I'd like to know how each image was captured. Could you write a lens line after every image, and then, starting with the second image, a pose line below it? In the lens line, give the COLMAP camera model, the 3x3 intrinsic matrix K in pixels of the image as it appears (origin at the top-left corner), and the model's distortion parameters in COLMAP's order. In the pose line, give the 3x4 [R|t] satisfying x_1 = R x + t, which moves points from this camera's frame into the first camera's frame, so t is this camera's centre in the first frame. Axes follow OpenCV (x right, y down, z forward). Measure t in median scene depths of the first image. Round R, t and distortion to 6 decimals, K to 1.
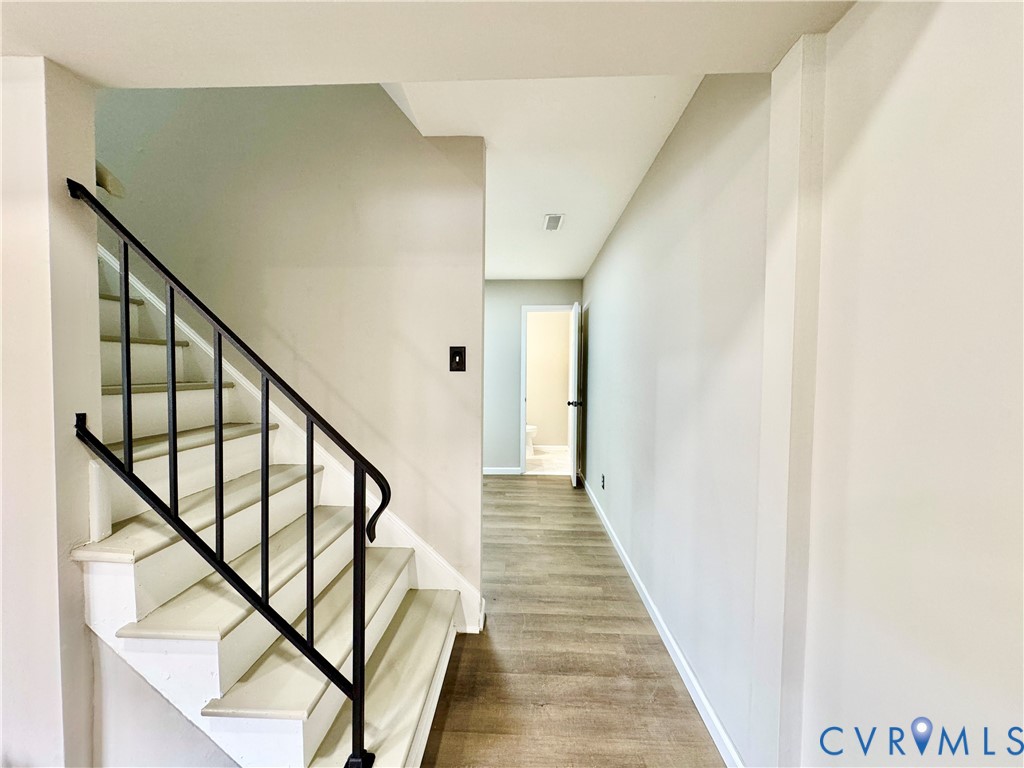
lens RADIAL K [[408.6, 0, 511.3], [0, 408.6, 384.0], [0, 0, 1]] dist [0.002102, 0.000154]
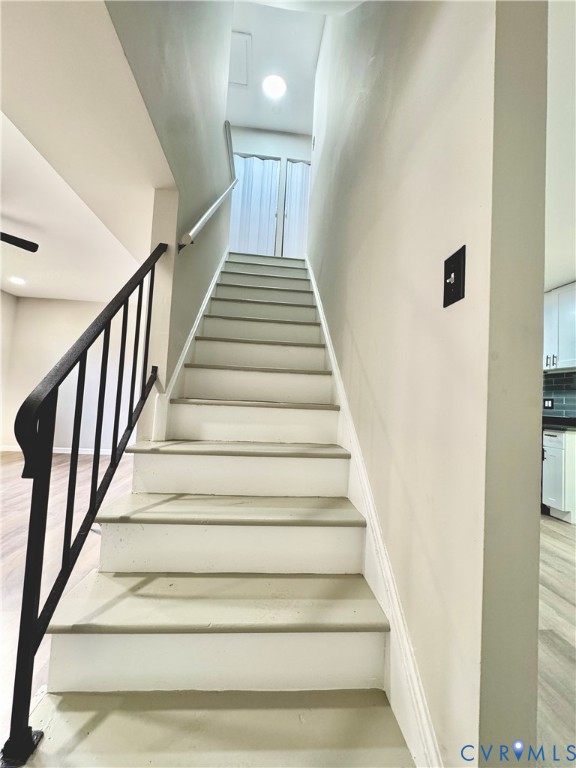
lens RADIAL K [[306.4, 0, 288.5], [0, 306.4, 382.6], [0, 0, 1]] dist [0.002102, 0.000154]
pose [[0.122677, -0.045023, -0.991425, 0.213349], [-0.078562, 0.995395, -0.054925, 0.102926], [0.989332, 0.084626, 0.118575, 0.846158]]
